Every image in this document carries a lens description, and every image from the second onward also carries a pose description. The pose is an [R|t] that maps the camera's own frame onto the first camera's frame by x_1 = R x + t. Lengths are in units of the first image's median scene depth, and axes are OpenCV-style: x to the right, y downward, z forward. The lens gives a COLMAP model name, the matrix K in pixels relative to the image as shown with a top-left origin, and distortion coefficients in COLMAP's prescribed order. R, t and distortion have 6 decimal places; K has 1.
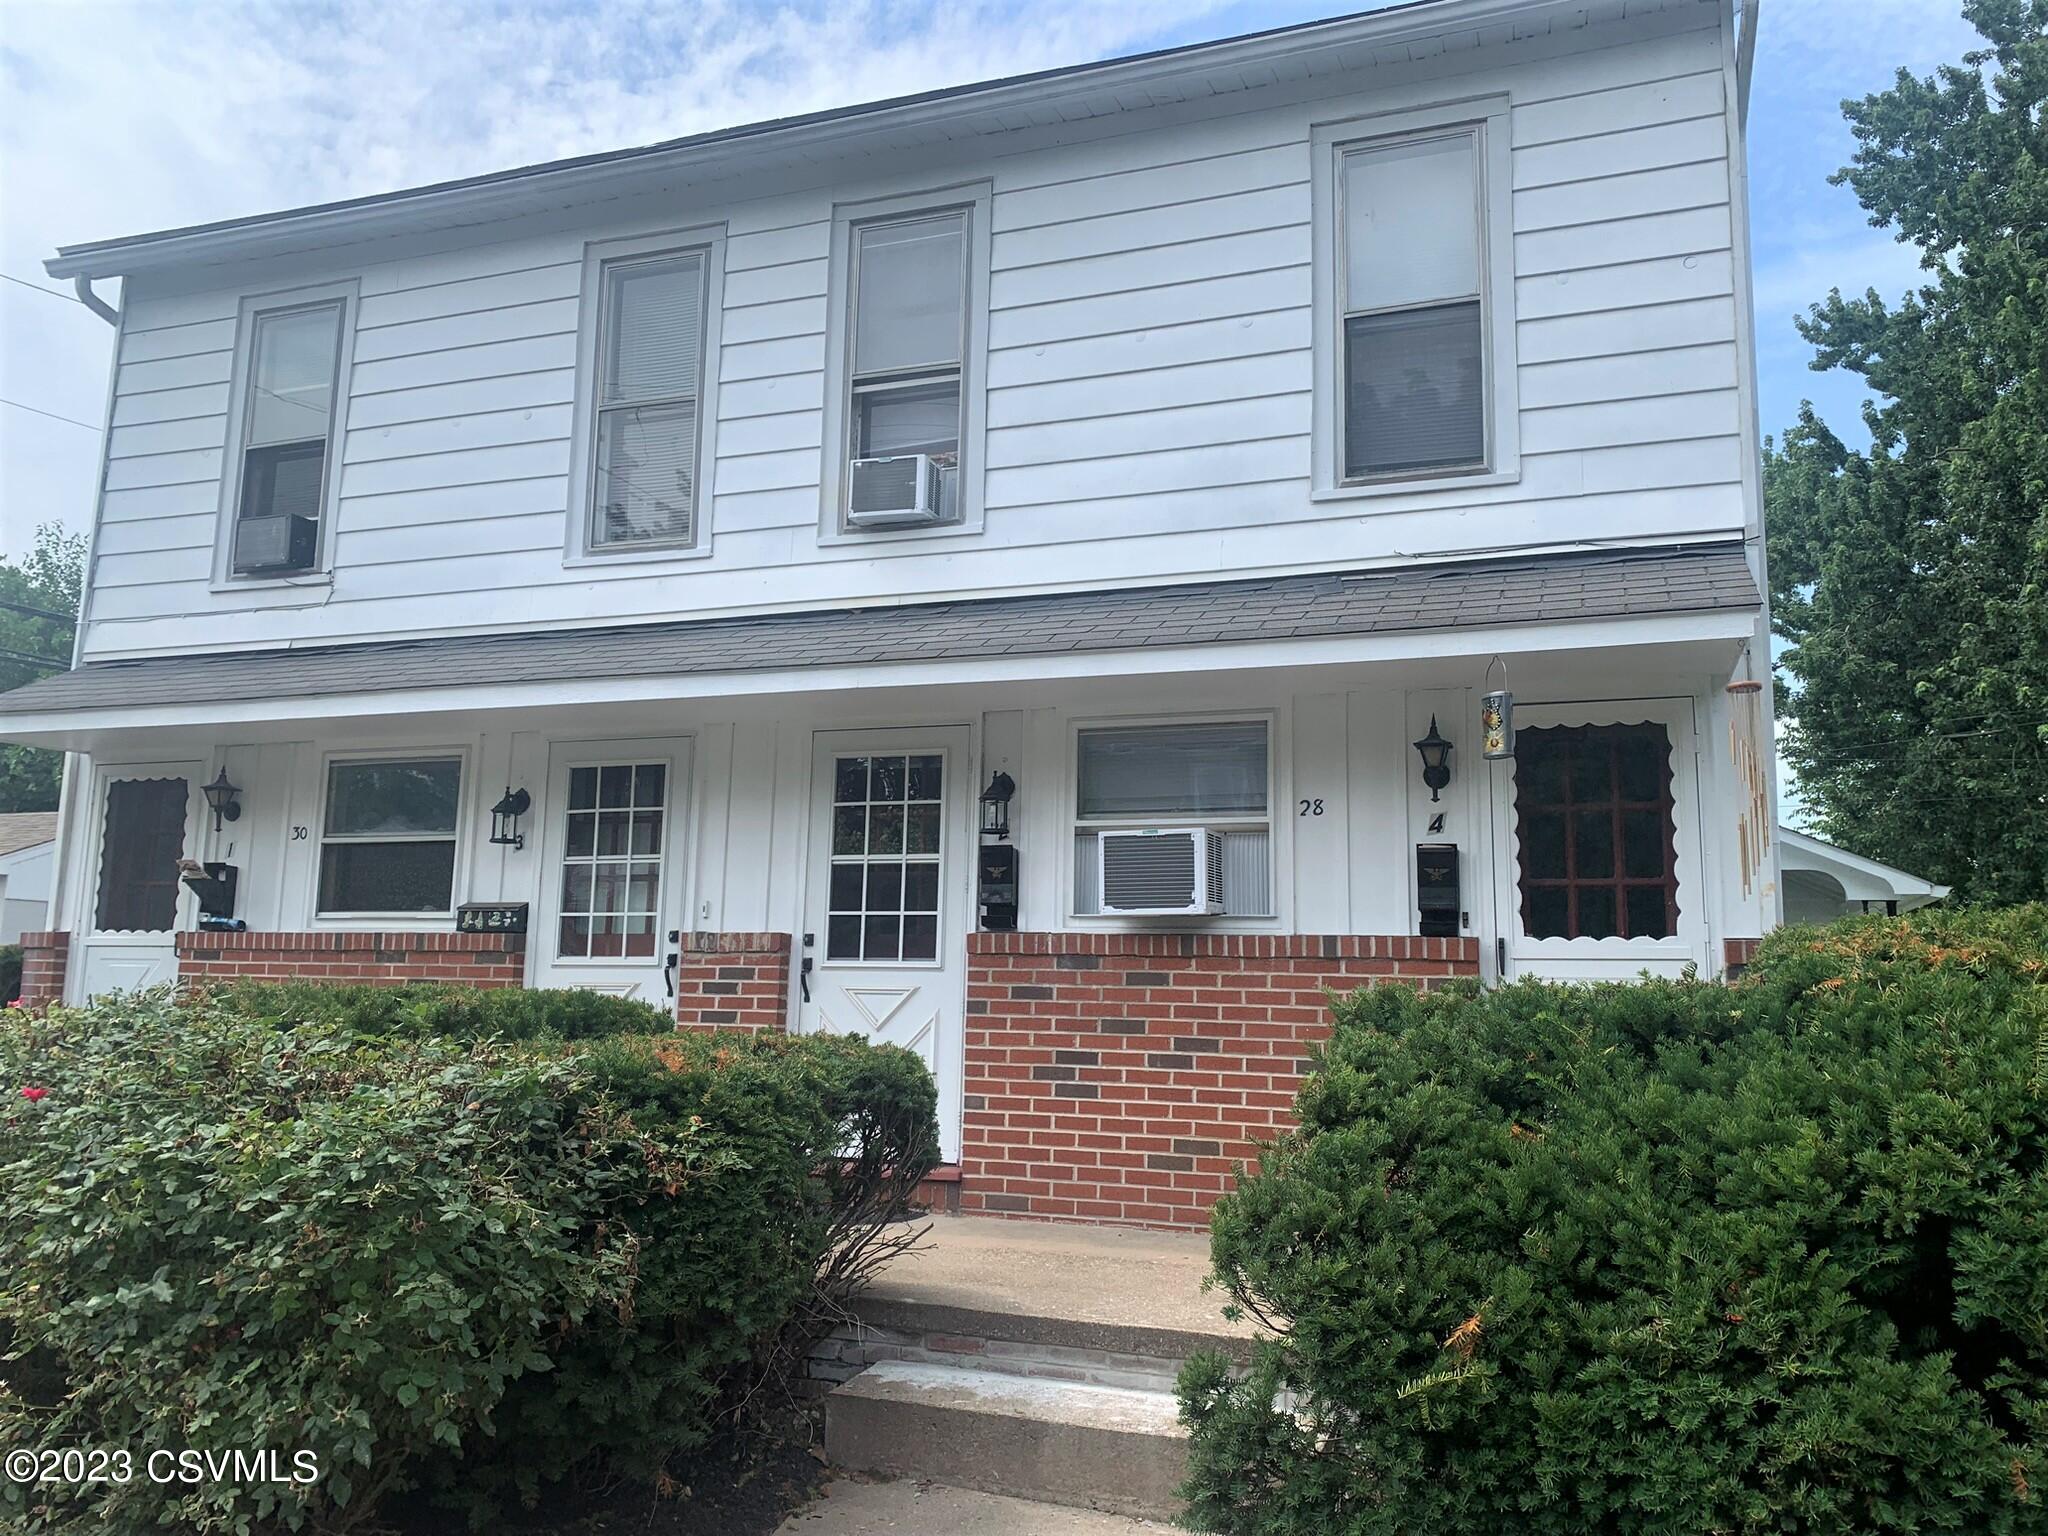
lens RADIAL K [[1571.6, 0, 1026.3], [0, 1571.6, 770.0], [0, 0, 1]] dist [0.051463, -0.064407]
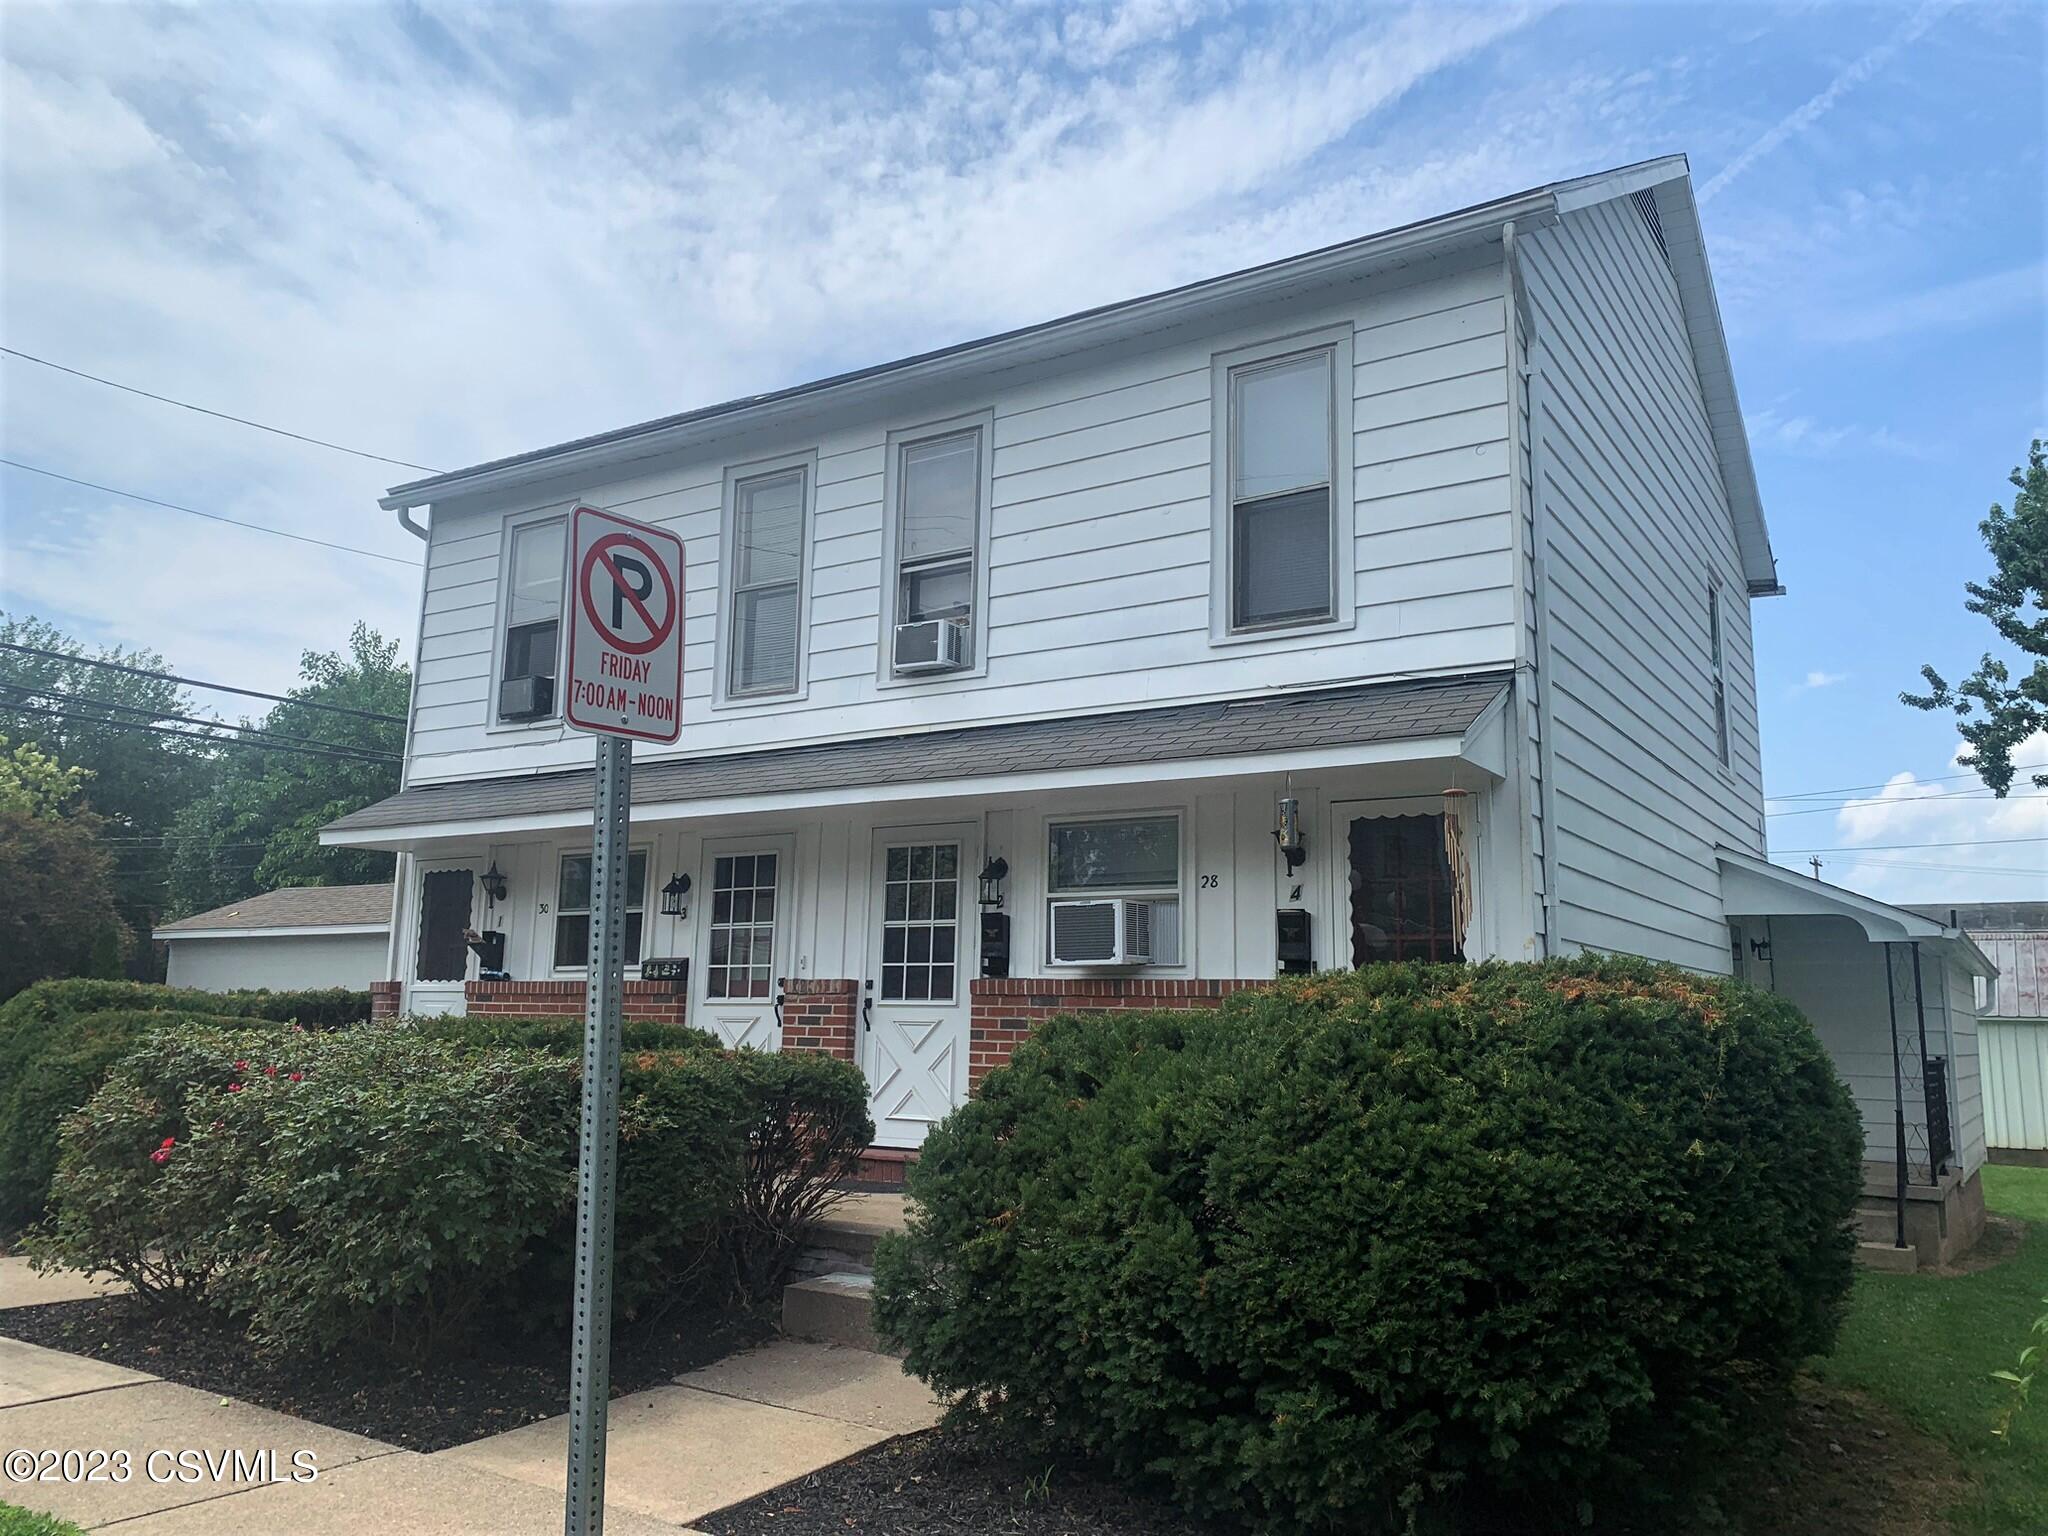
lens RADIAL K [[1574.5, 0, 1016.8], [0, 1574.5, 772.7], [0, 0, 1]] dist [0.127994, -0.315852]
pose [[0.973157, -0.035551, -0.227380, 0.298181], [0.030571, 0.999210, -0.025386, -0.034982], [0.228103, 0.017753, 0.973475, -0.290447]]
